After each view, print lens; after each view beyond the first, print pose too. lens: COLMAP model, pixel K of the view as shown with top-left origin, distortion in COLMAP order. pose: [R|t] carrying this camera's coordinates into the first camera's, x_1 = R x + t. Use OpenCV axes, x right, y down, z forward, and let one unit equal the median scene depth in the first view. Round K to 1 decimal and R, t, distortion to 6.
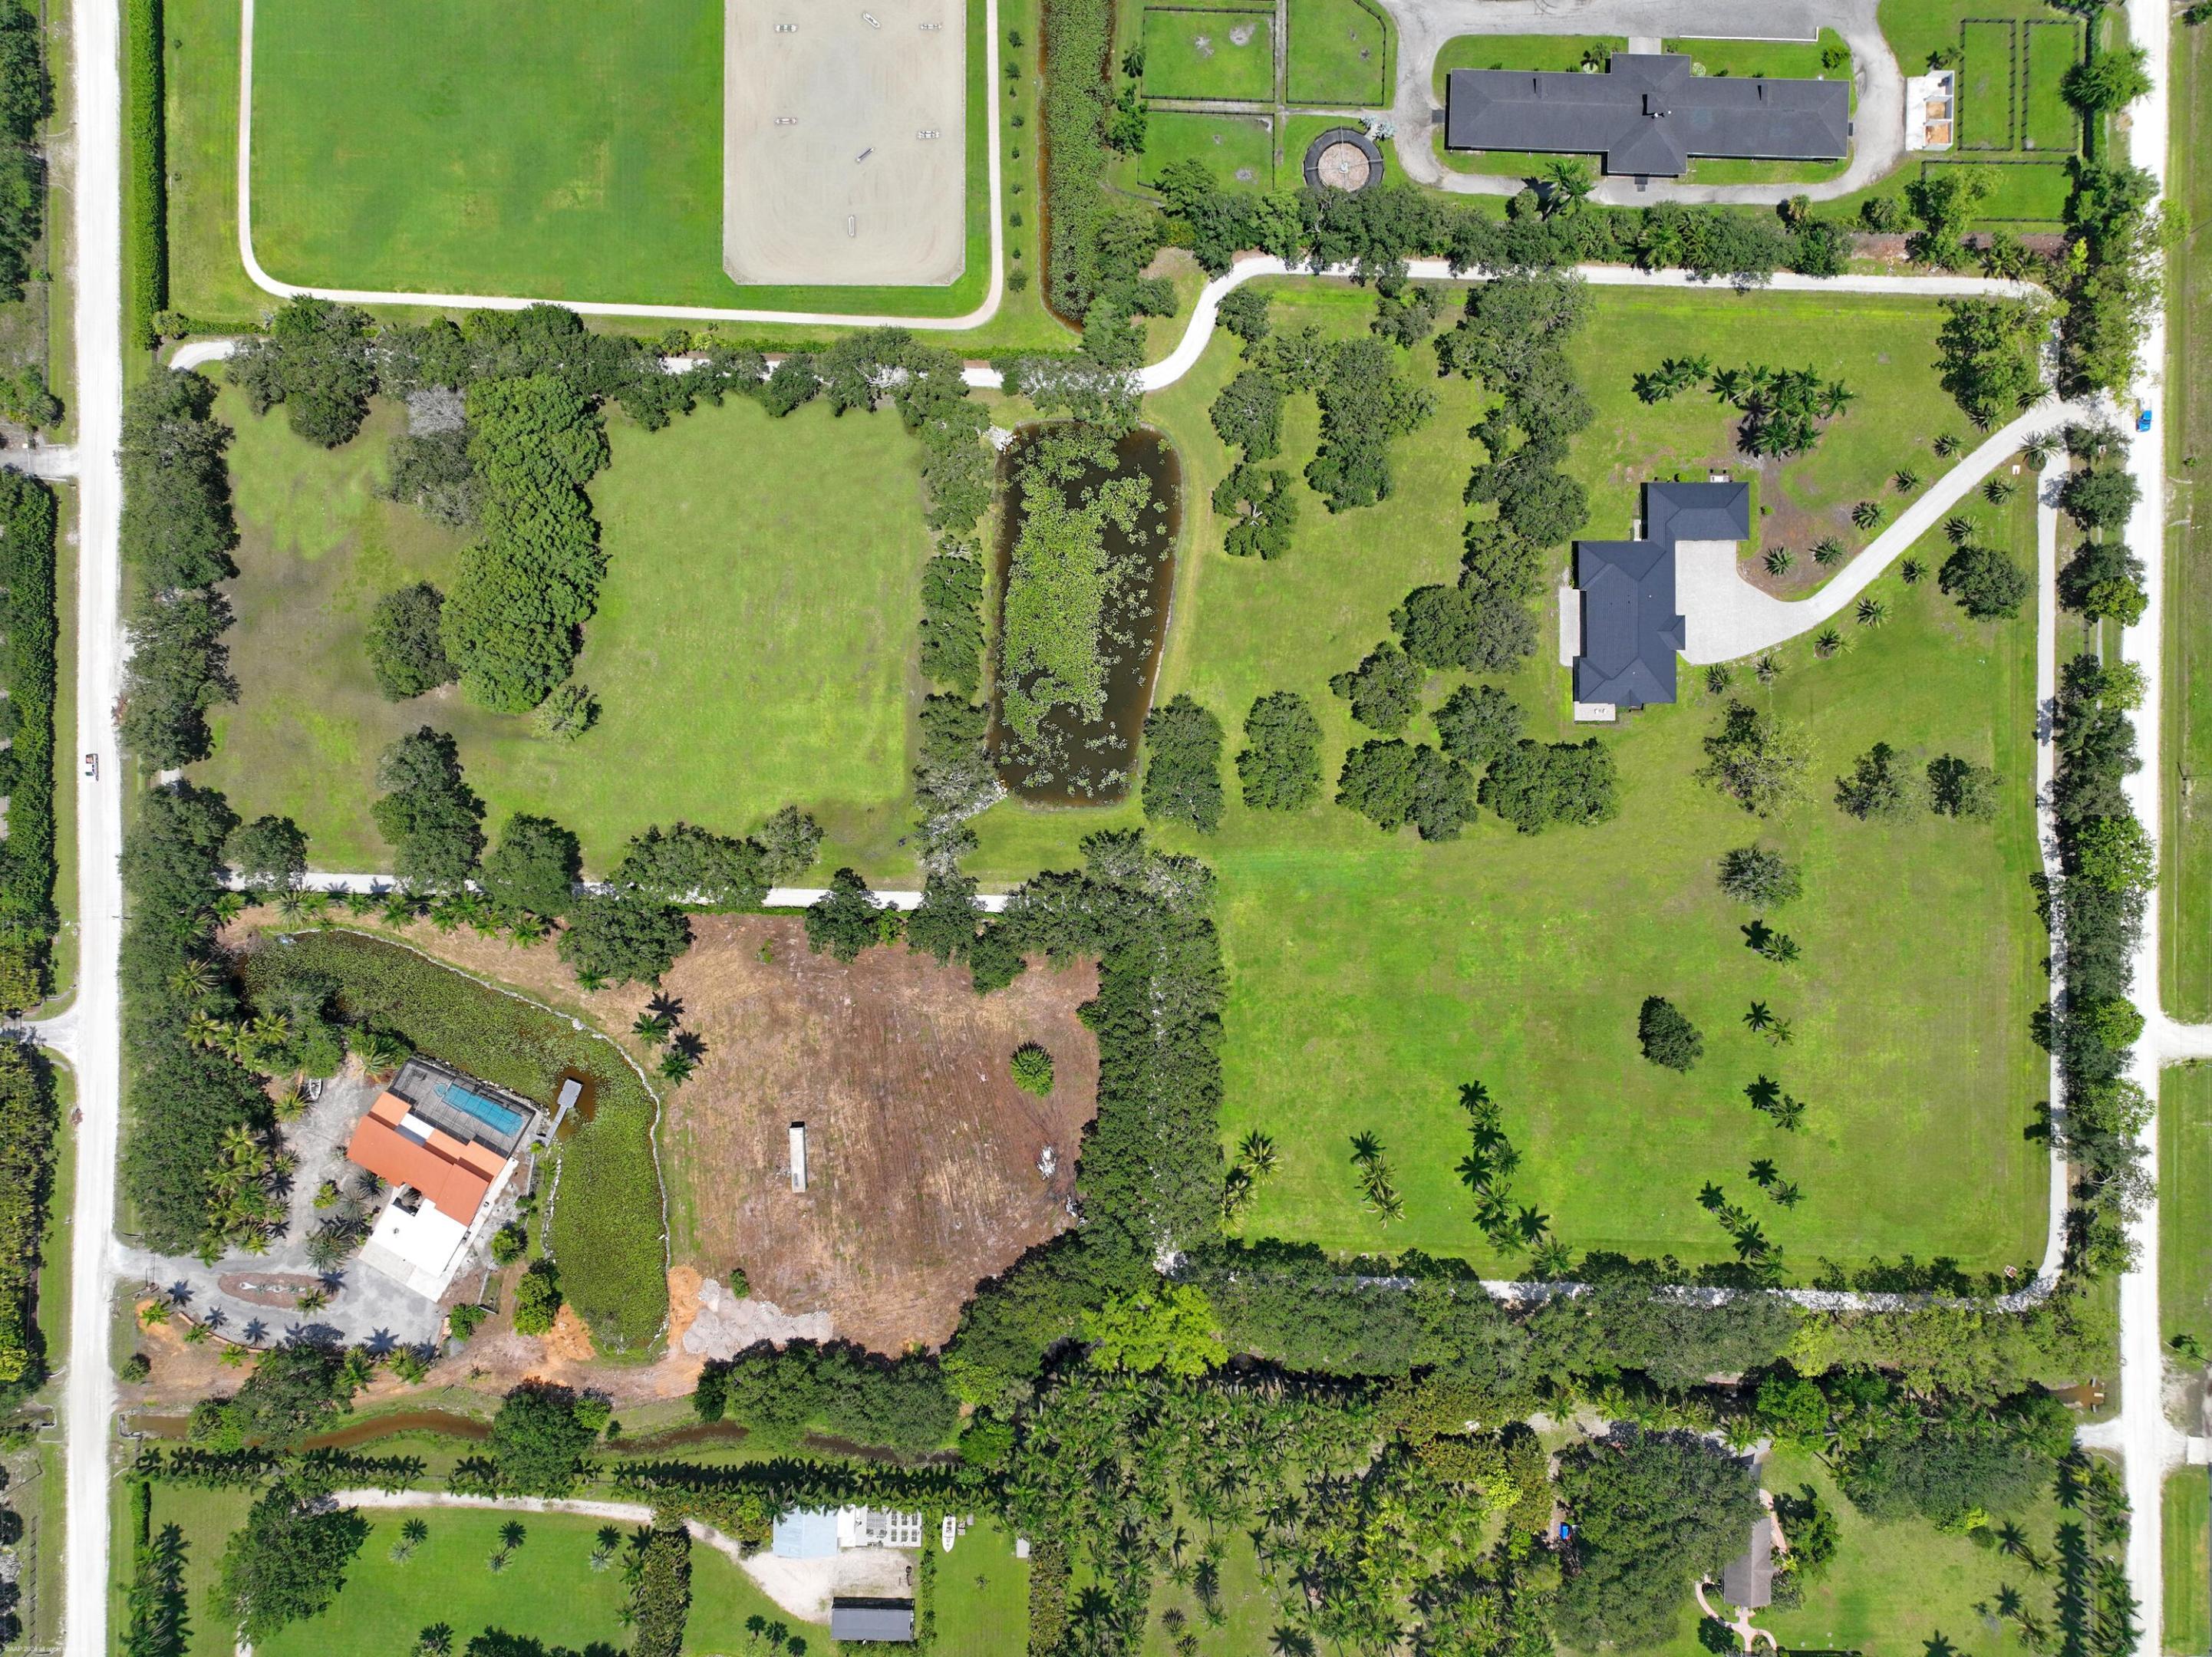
lens RADIAL K [[1559.2, 0, 1106.0], [0, 1559.2, 828.5], [0, 0, 1]] dist [-0.000500, 0.017510]
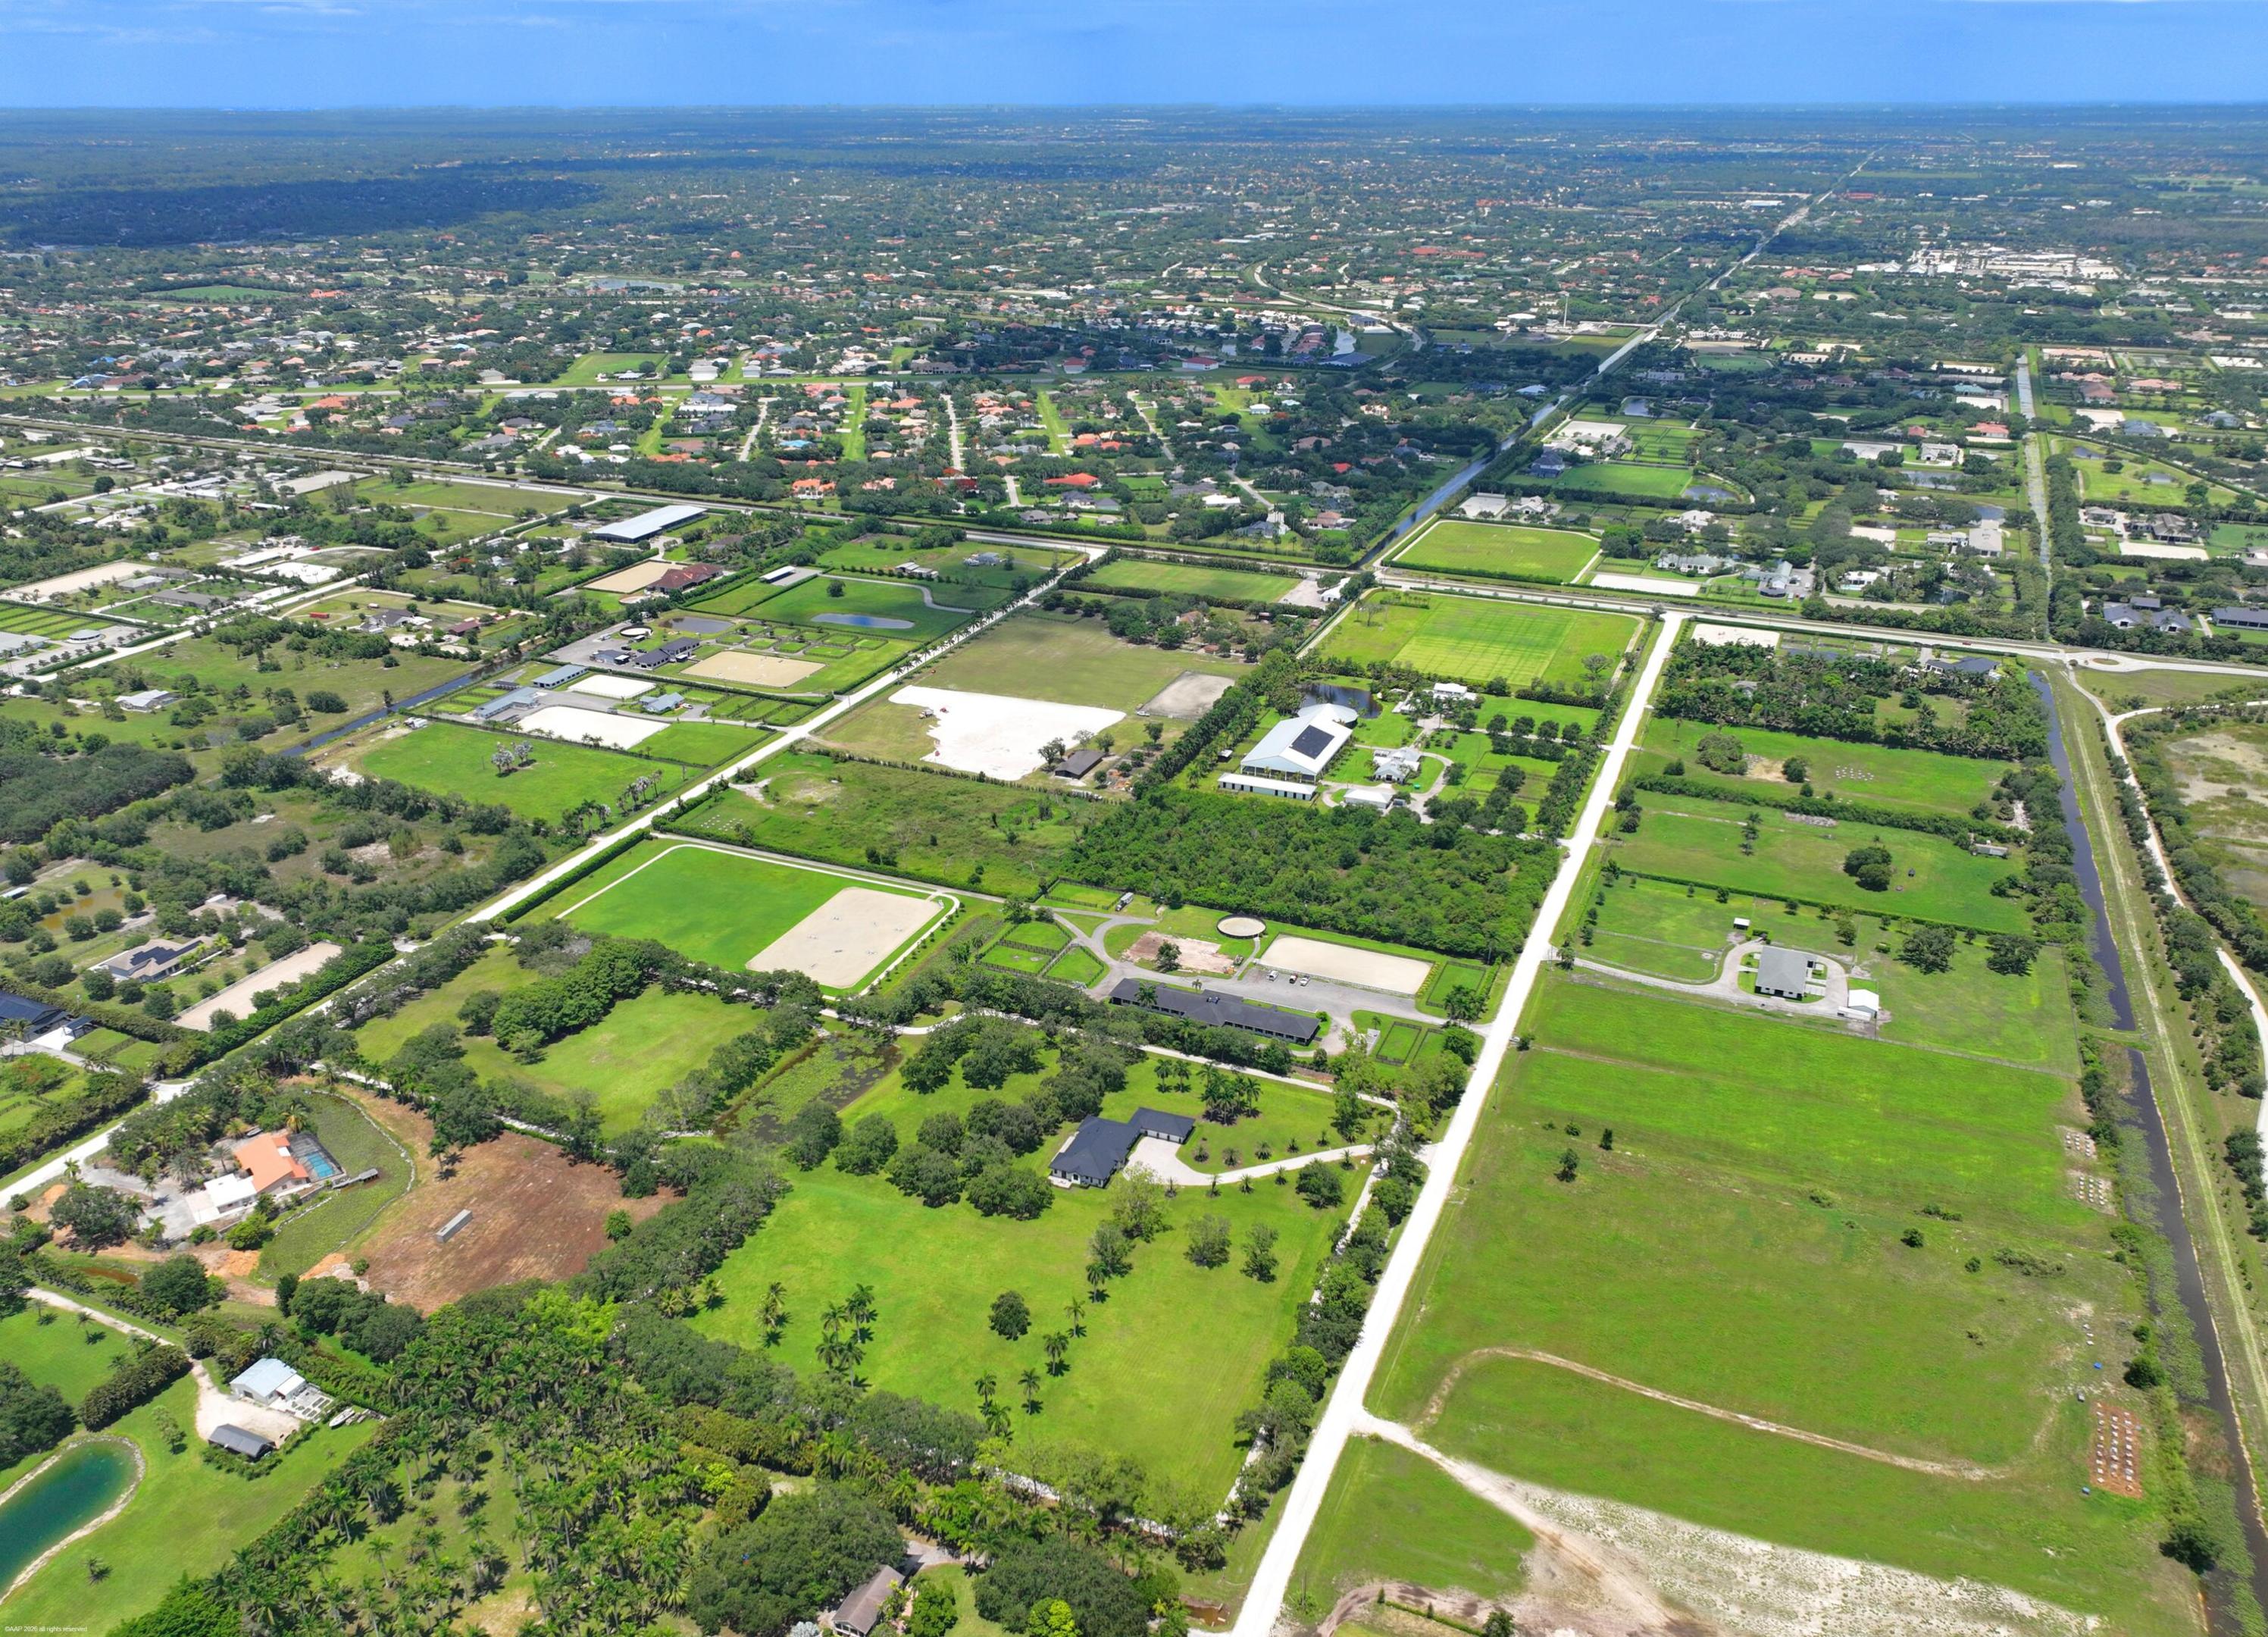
lens RADIAL K [[1729.7, 0, 1116.3], [0, 1729.7, 818.0], [0, 0, 1]] dist [0.006693, 0.004140]
pose [[0.925018, 0.144620, -0.351322, 0.921323], [-0.379897, 0.363106, -0.850783, 1.244460], [0.004527, 0.920456, 0.390820, -0.013188]]
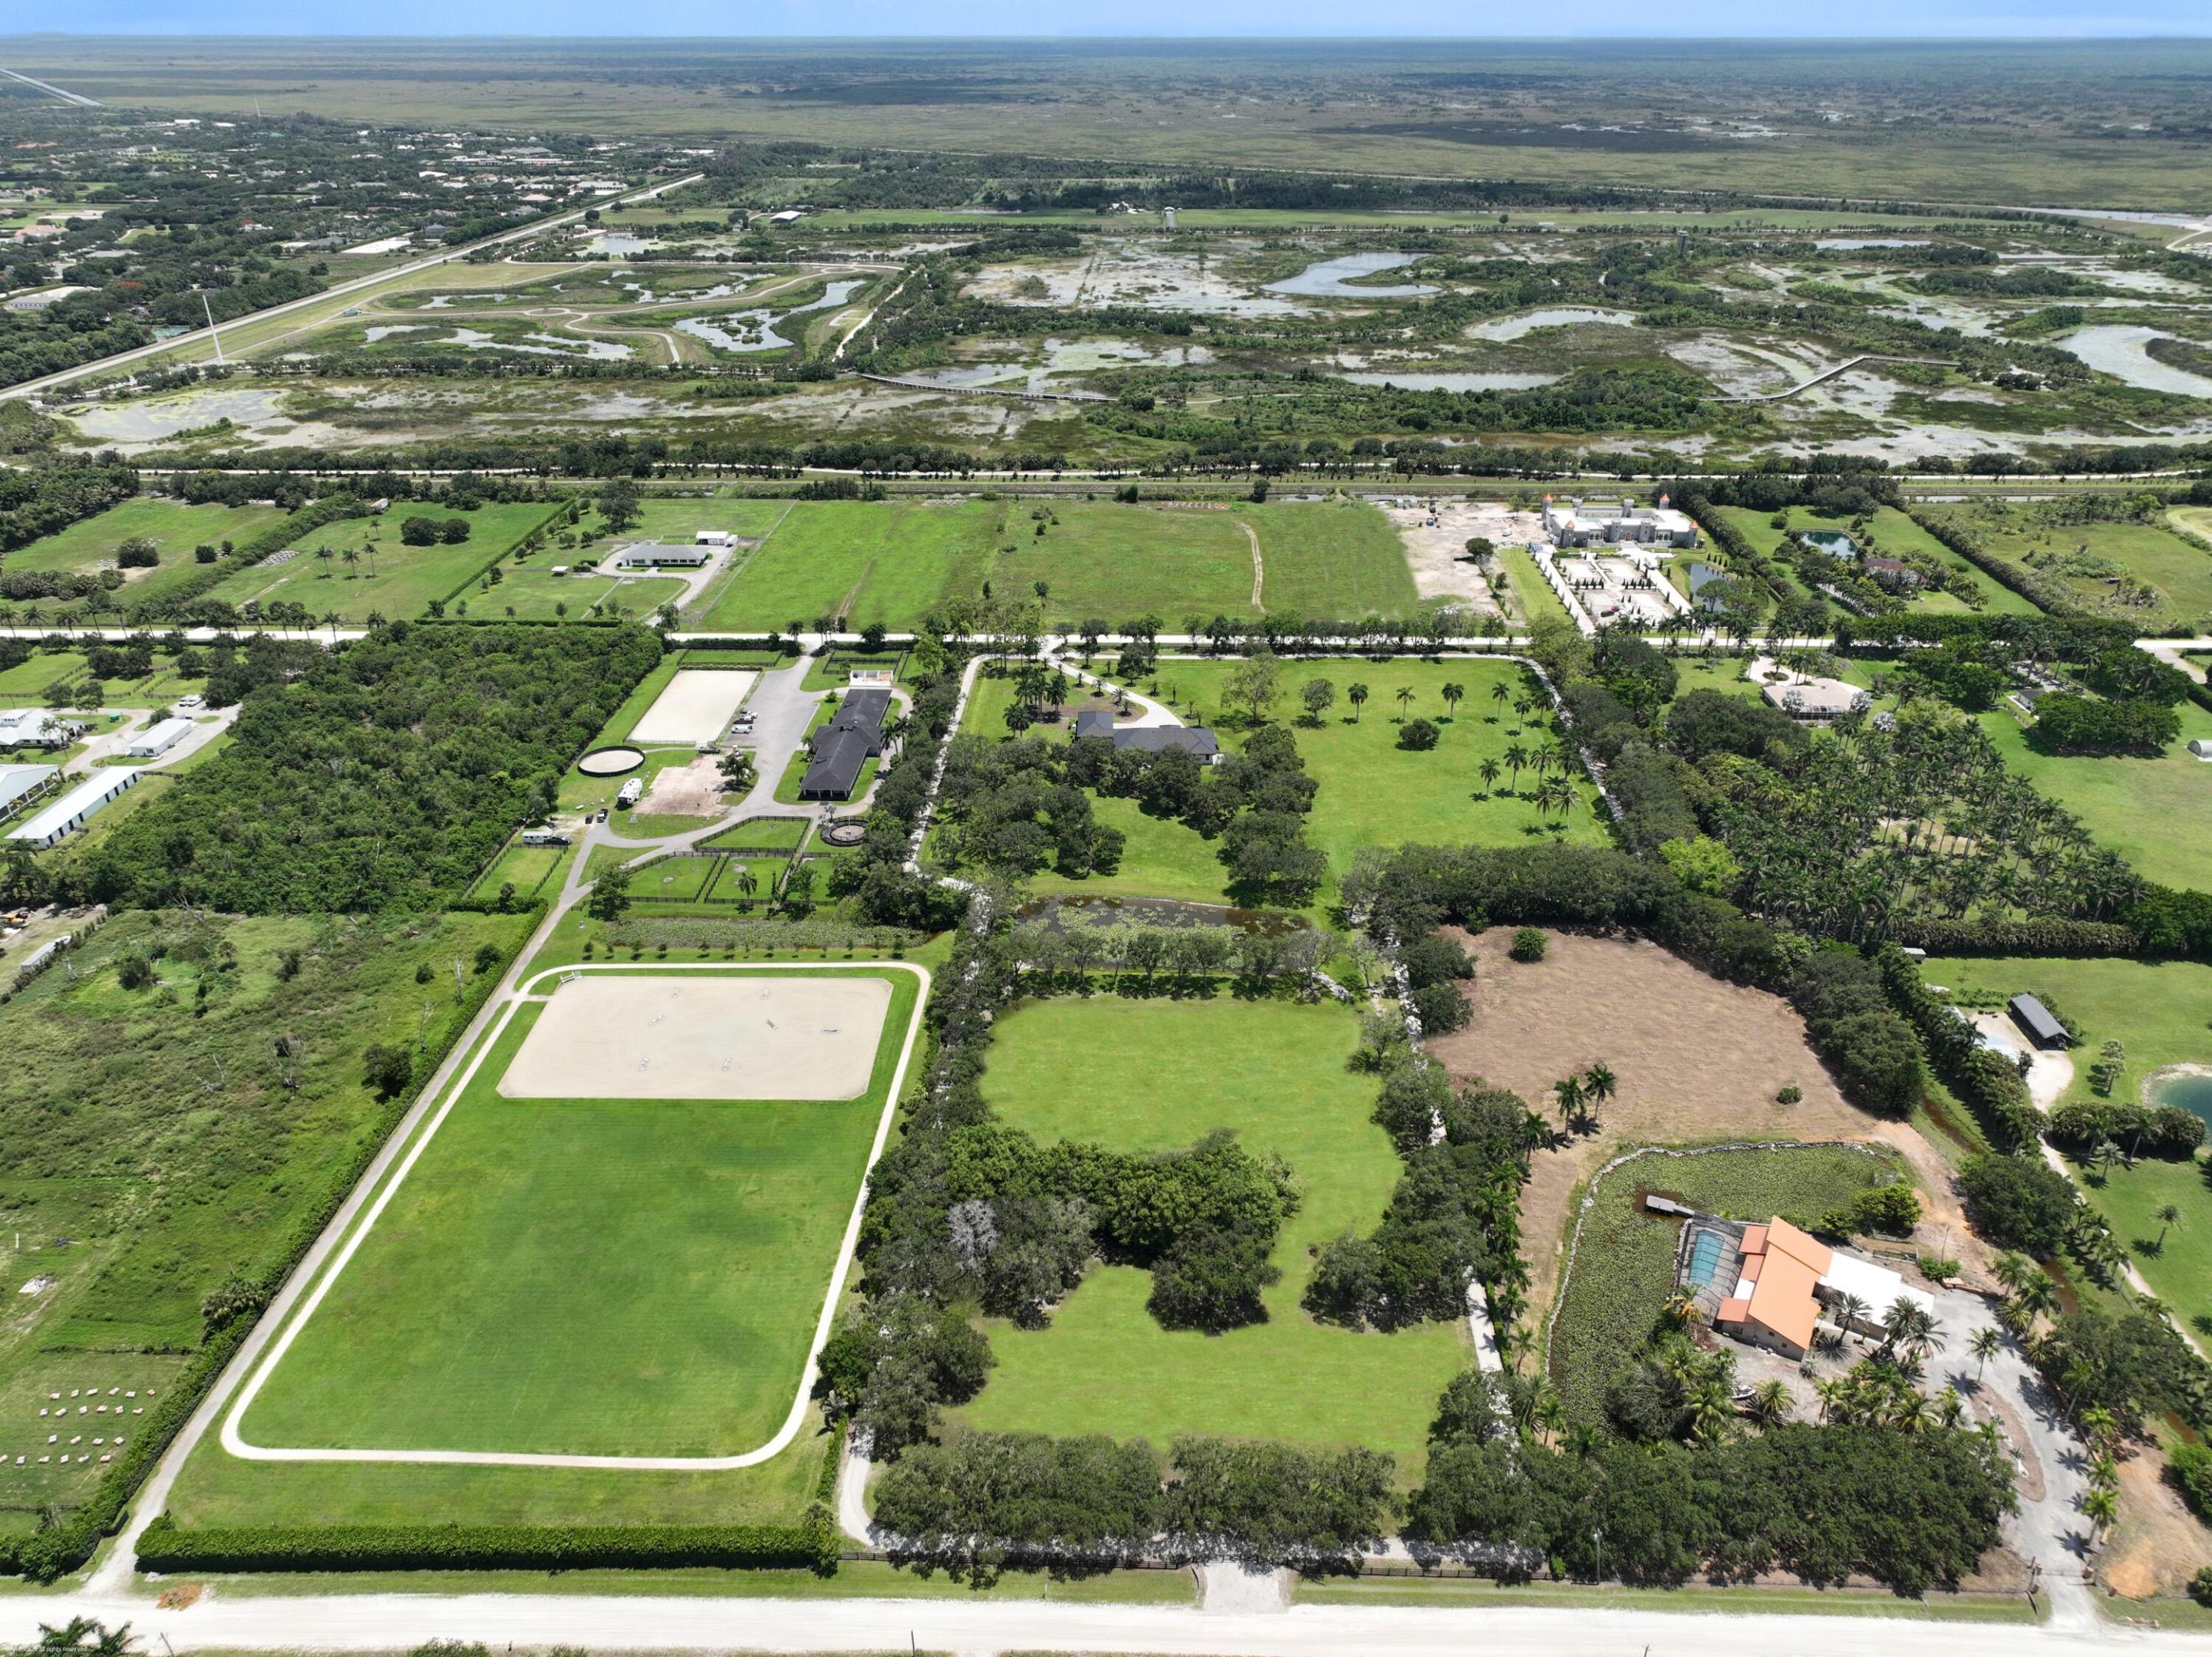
lens RADIAL K [[1559.2, 0, 1106.0], [0, 1559.2, 828.5], [0, 0, 1]] dist [-0.000500, 0.017510]
pose [[0.013222, -0.462109, 0.886724, -1.113343], [0.999913, 0.005914, -0.011827, -0.169687], [0.000222, 0.886803, 0.462147, 0.334993]]
